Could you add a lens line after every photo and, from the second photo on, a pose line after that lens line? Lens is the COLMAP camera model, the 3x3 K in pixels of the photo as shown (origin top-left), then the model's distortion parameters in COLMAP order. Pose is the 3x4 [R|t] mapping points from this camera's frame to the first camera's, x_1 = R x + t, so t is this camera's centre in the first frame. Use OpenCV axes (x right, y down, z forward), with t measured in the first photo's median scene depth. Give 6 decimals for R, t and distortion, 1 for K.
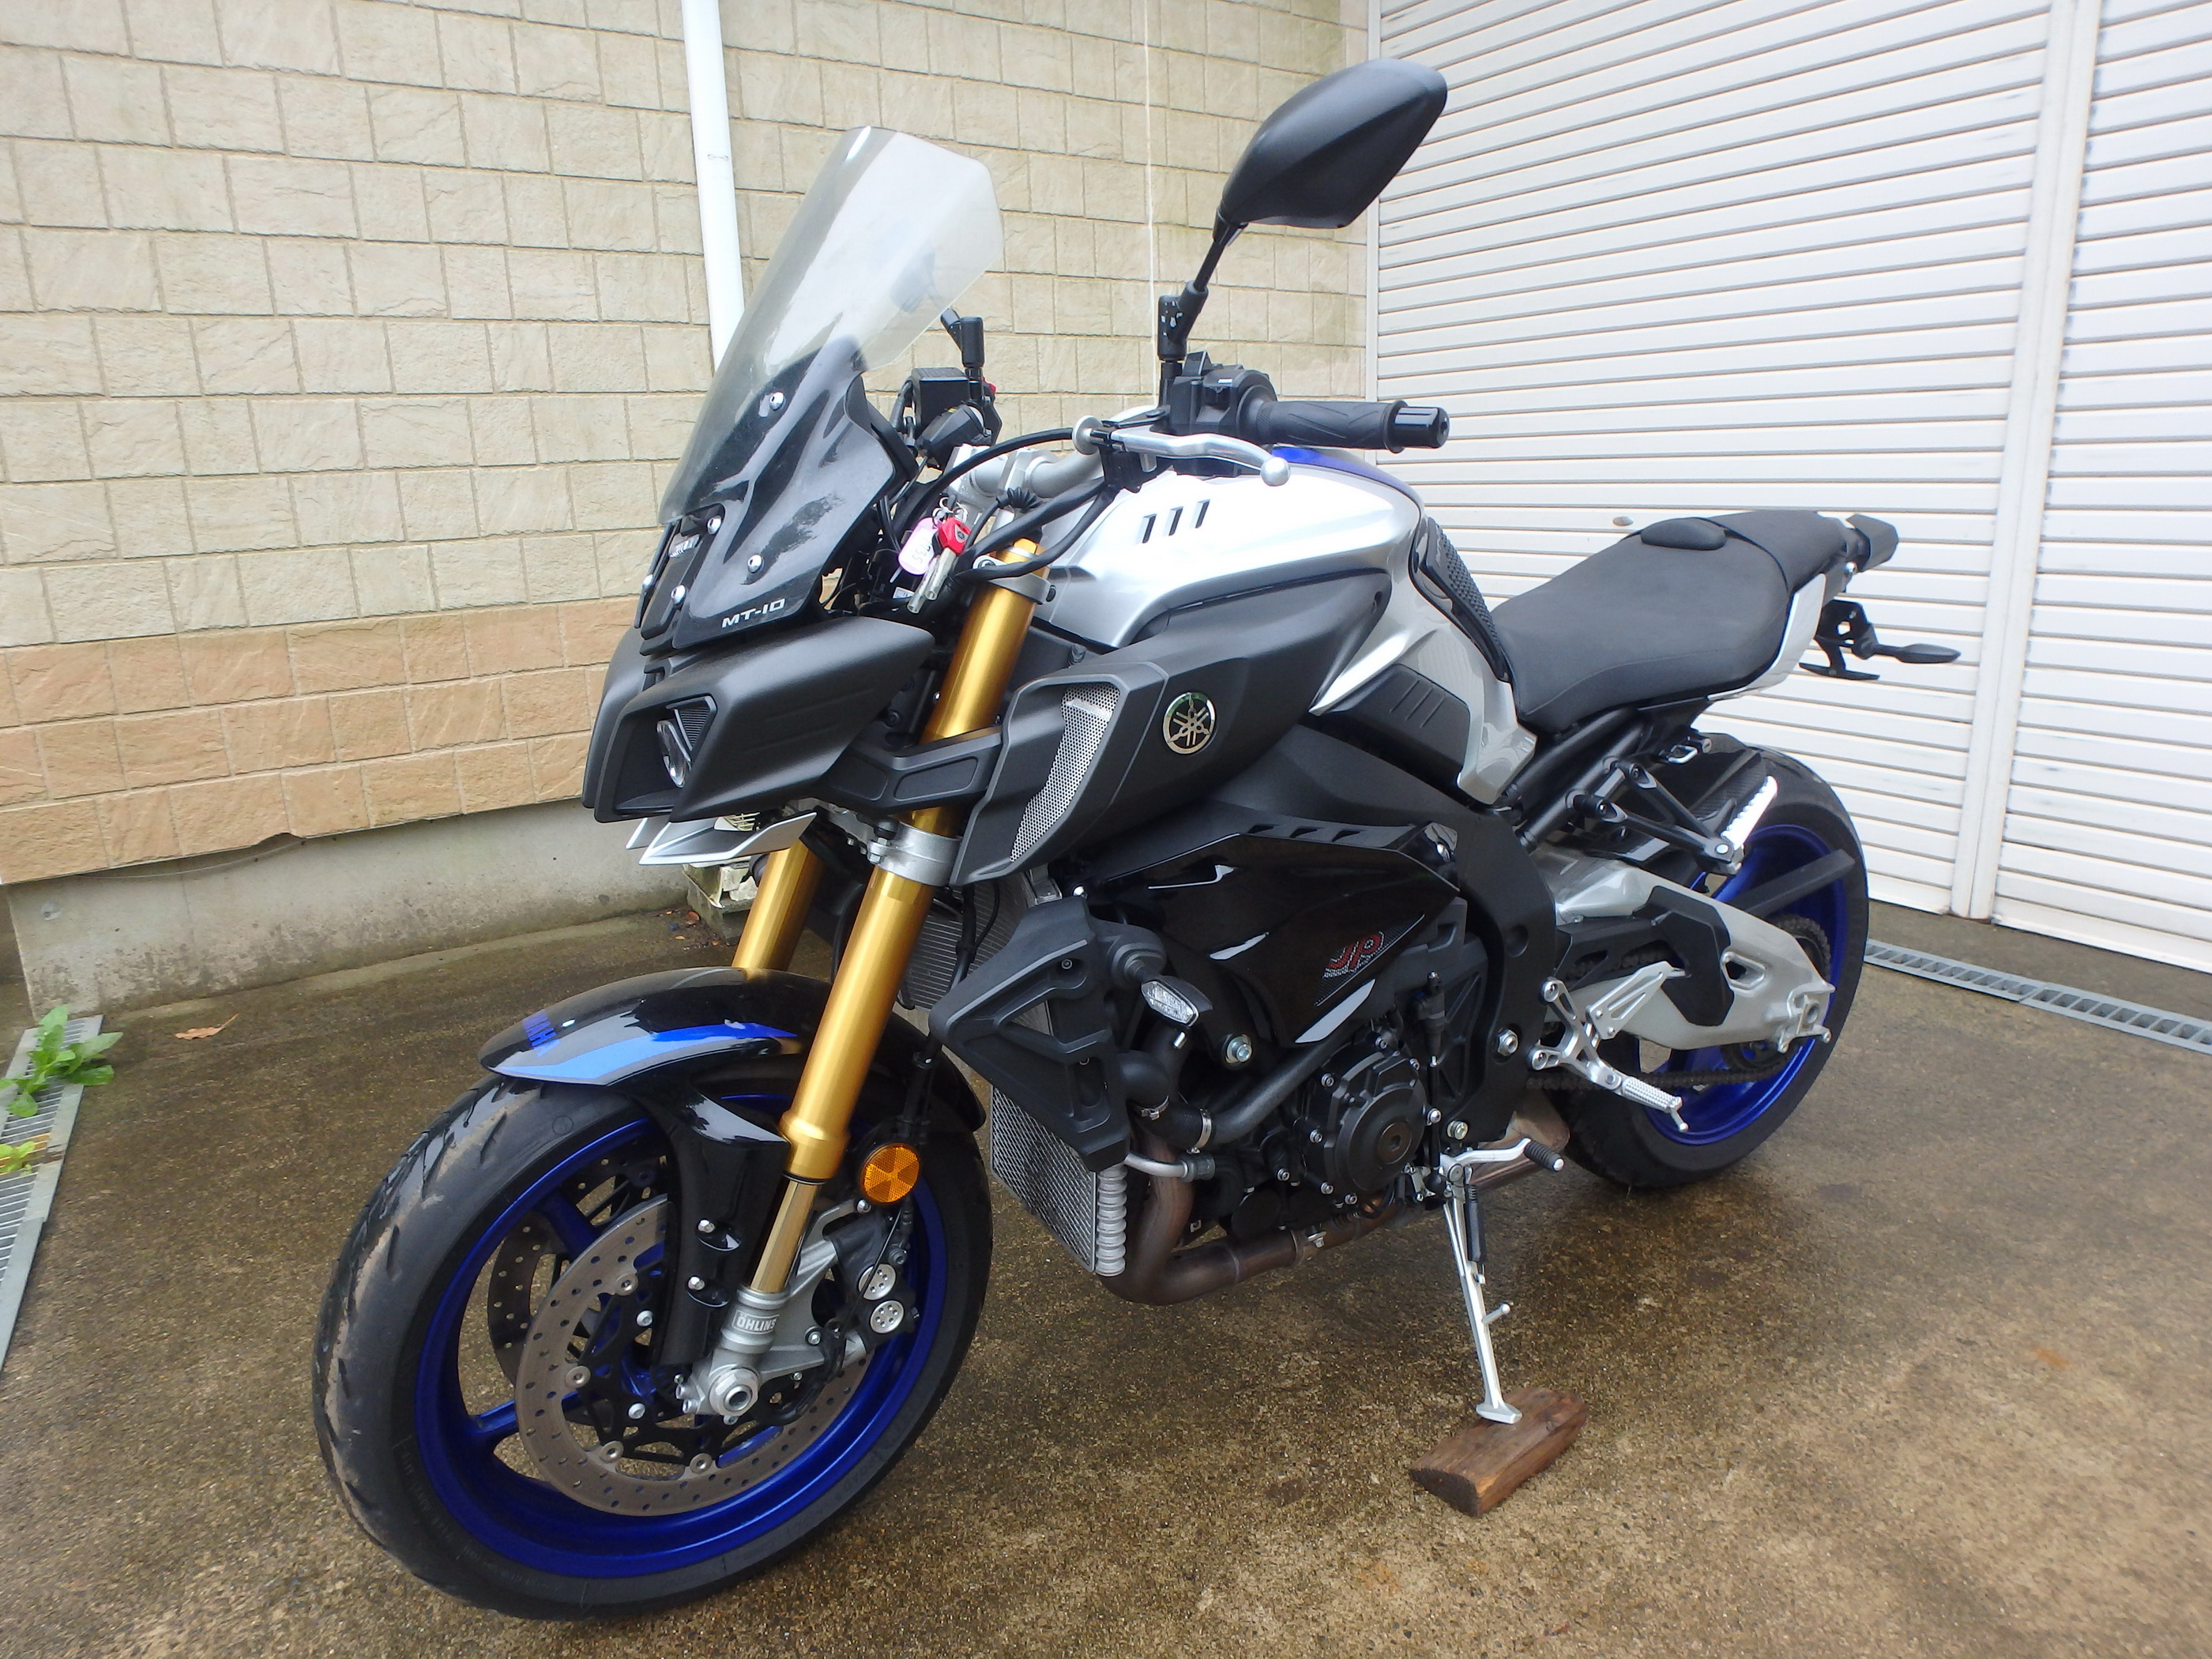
lens RADIAL K [[1314.7, 0, 1116.6], [0, 1314.7, 818.6], [0, 0, 1]] dist [-0.054002, 0.013377]
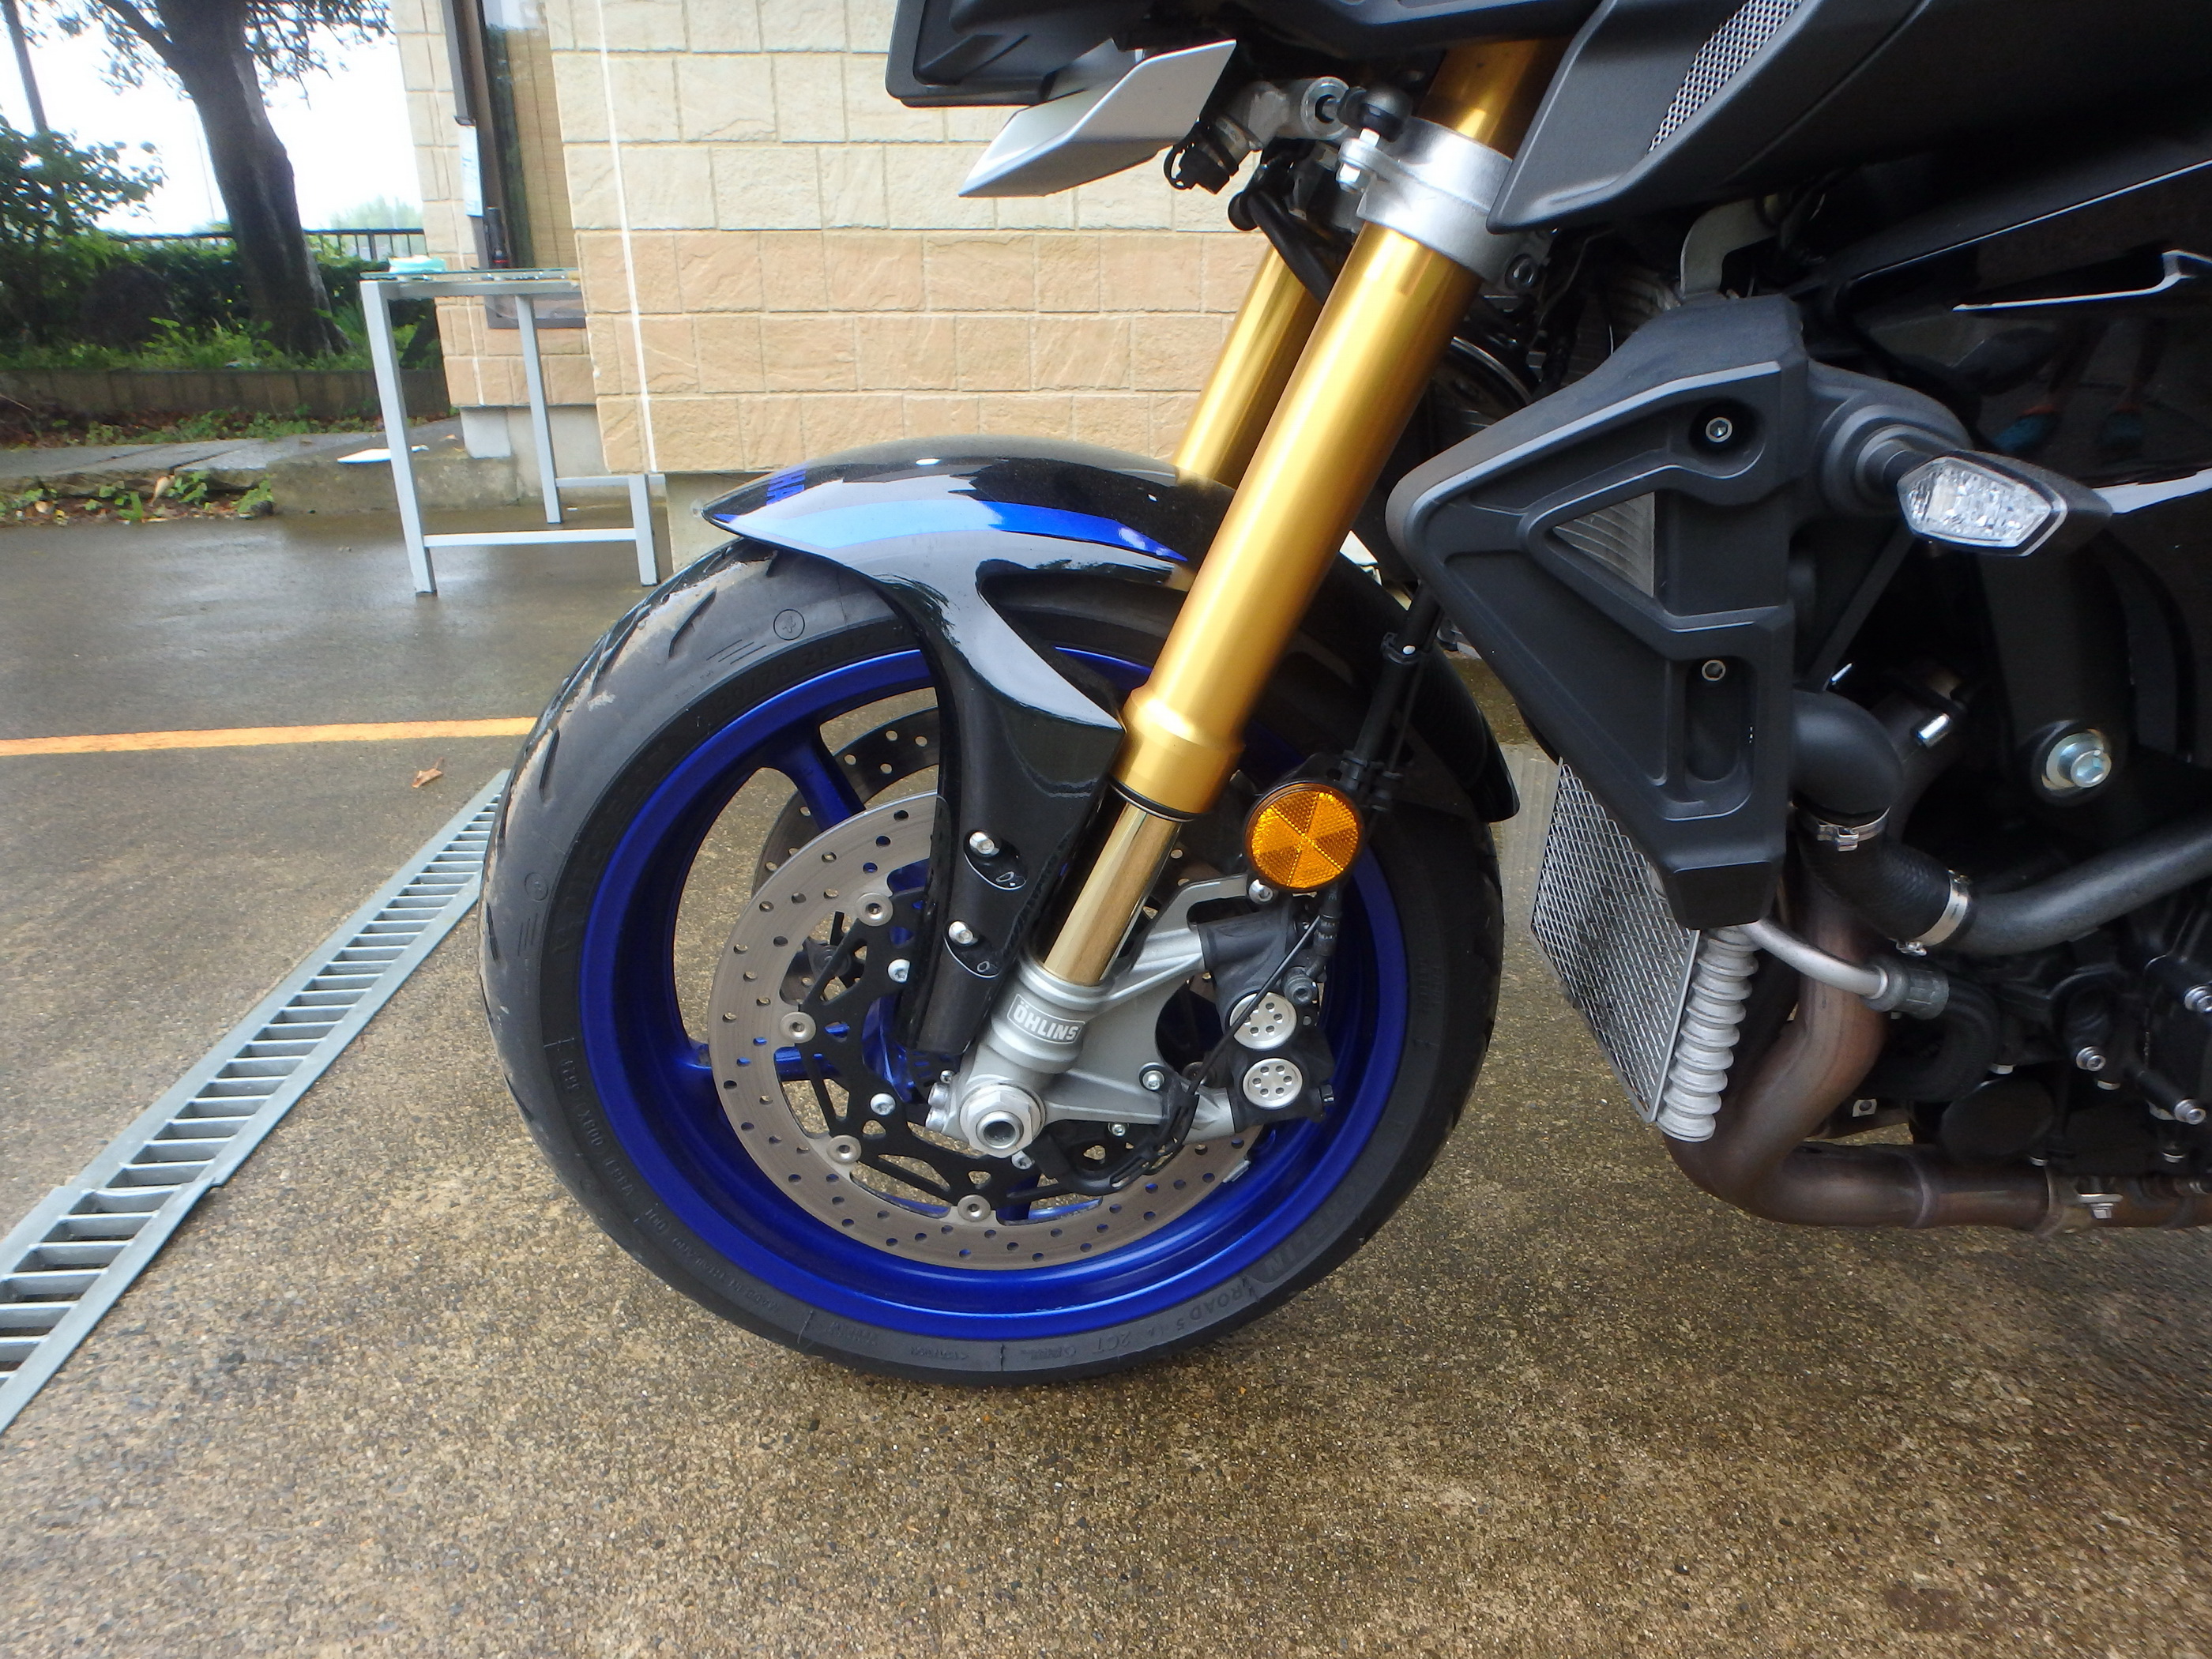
lens RADIAL K [[1430.2, 0, 1104.9], [0, 1430.2, 796.9], [0, 0, 1]] dist [-0.030278, 0.020068]
pose [[0.875428, 0.215733, -0.432533, 0.010980], [-0.149531, 0.971847, 0.182081, 0.134482], [0.459637, -0.094722, 0.883041, 0.365476]]
